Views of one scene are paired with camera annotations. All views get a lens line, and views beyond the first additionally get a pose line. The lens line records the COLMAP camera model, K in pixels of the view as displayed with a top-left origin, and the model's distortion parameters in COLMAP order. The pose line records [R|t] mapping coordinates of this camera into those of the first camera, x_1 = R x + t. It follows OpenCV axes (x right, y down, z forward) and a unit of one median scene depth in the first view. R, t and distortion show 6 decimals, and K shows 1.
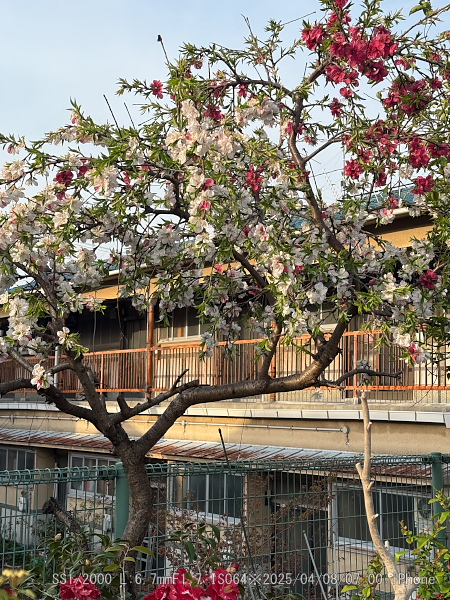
lens RADIAL K [[913.6, 0, 226.3], [0, 913.6, 302.6], [0, 0, 1]] dist [0.139824, 0.000000]
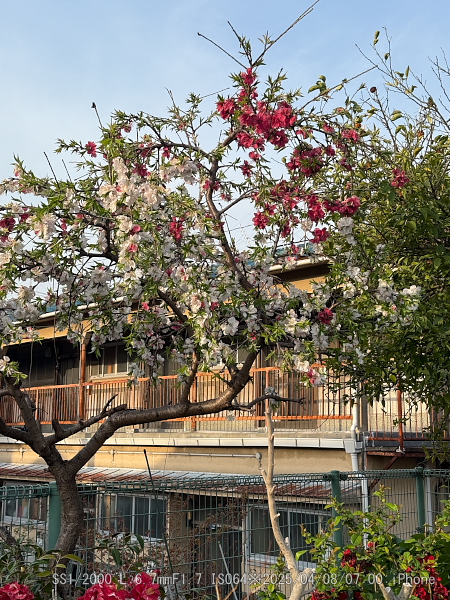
lens RADIAL K [[819.6, 0, 223.5], [0, 819.6, 304.6], [0, 0, 1]] dist [0.134719, 0.000000]
pose [[0.996307, 0.006247, 0.085636, 0.001805], [-0.002215, 0.998888, -0.047098, 0.009561], [-0.085835, 0.046735, 0.995213, -0.027584]]
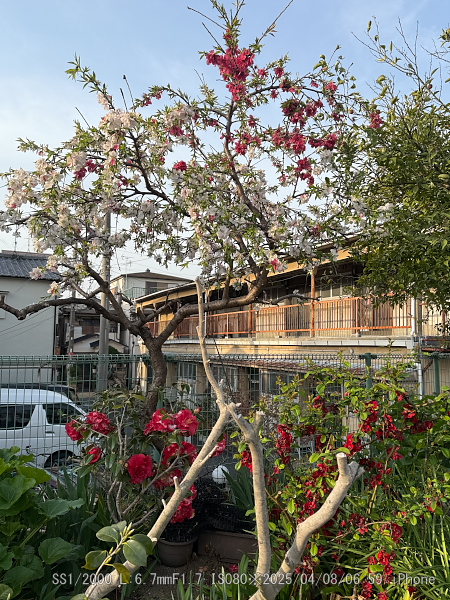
lens RADIAL K [[474.8, 0, 228.8], [0, 474.8, 299.9], [0, 0, 1]] dist [0.047571, -0.048898]
pose [[0.988020, -0.019985, -0.153028, 0.195880], [0.023108, 0.999559, 0.018660, 0.076829], [0.152588, -0.021972, 0.988046, 0.173535]]
